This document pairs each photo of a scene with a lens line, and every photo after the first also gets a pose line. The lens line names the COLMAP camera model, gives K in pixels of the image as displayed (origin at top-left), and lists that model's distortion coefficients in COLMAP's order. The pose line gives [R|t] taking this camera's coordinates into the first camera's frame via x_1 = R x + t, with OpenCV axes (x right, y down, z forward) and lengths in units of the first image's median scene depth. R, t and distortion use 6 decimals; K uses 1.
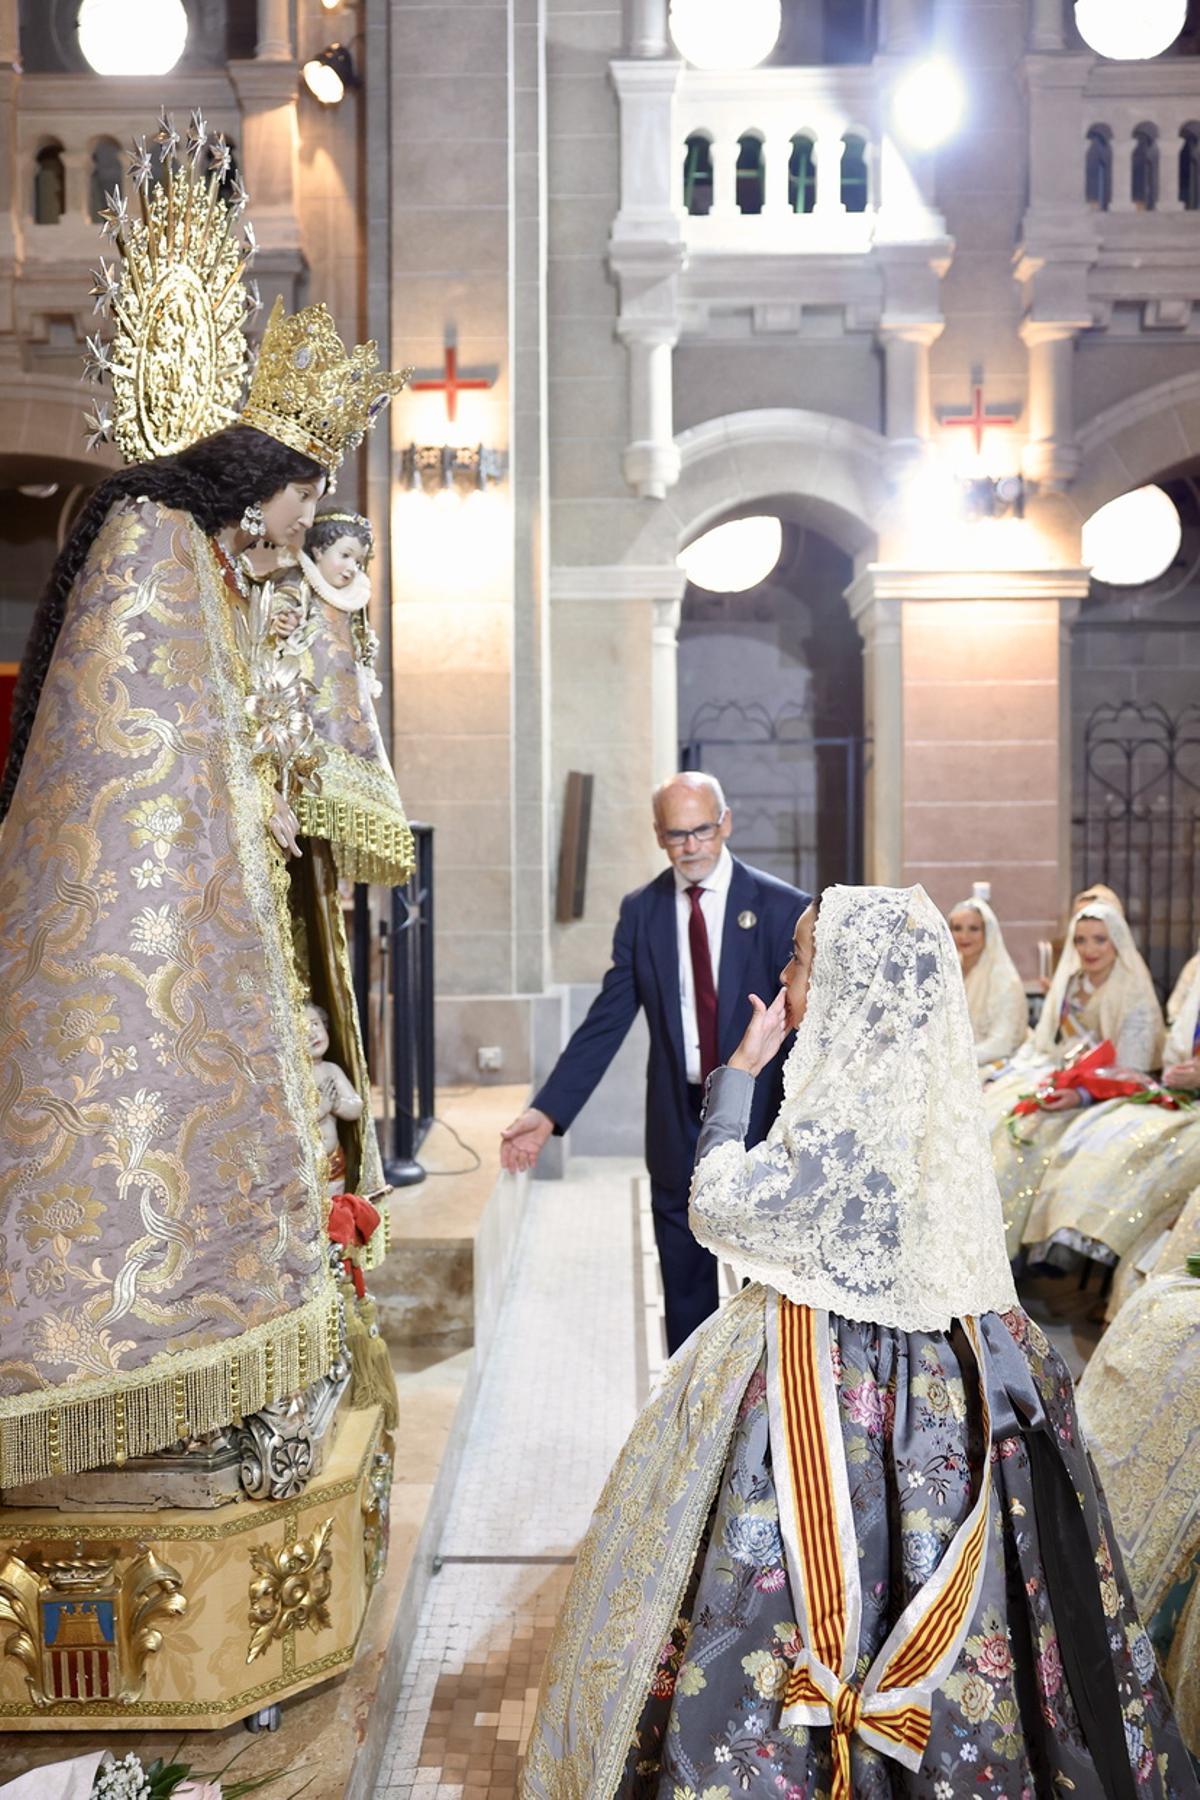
lens RADIAL K [[1428.5, 0, 599.5], [0, 1428.5, 902.8], [0, 0, 1]] dist [-0.074191, 0.090806]
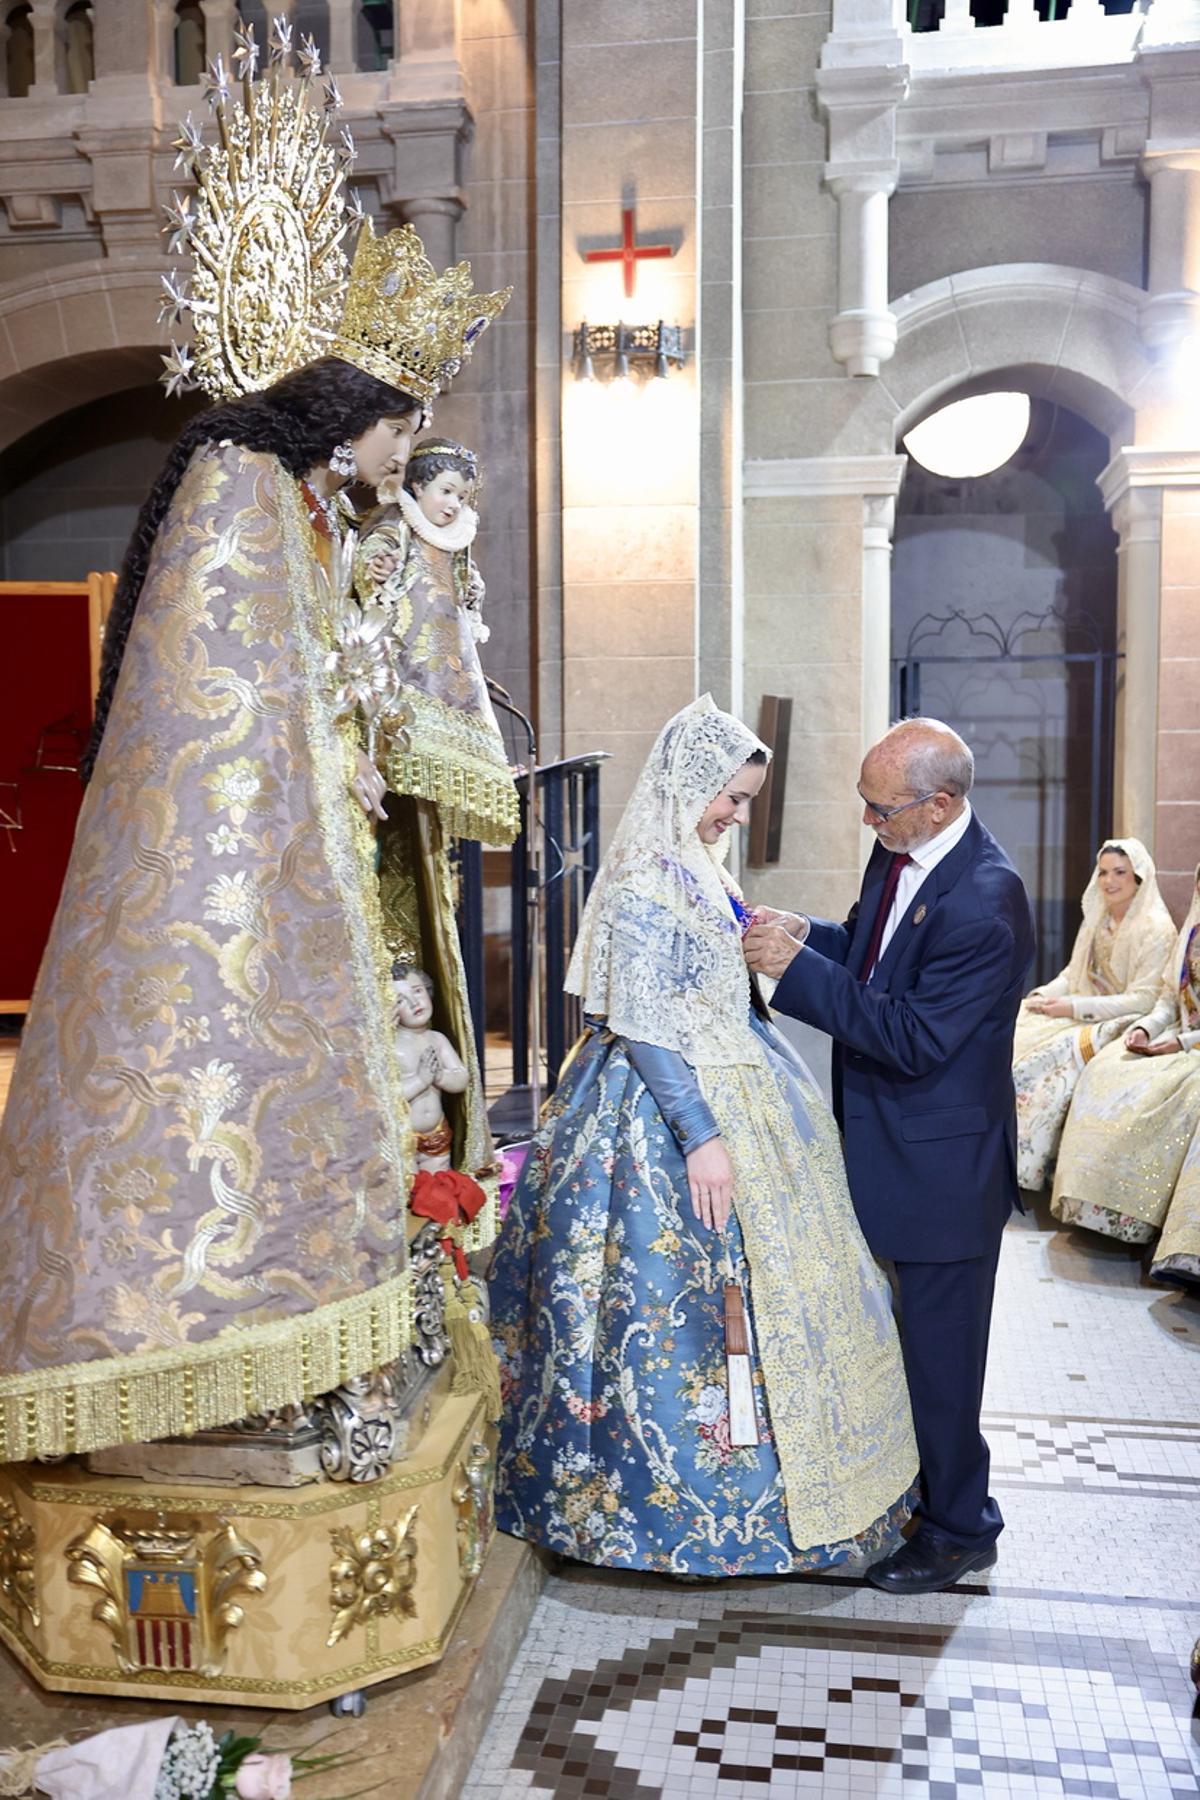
lens RADIAL K [[1655.6, 0, 609.1], [0, 1655.6, 908.4], [0, 0, 1]] dist [-0.051545, 0.118423]
pose [[0.989778, 0.012152, -0.142098, 0.095854], [-0.005615, 0.998911, 0.046313, -0.024999], [0.142506, -0.045042, 0.988769, -0.077997]]
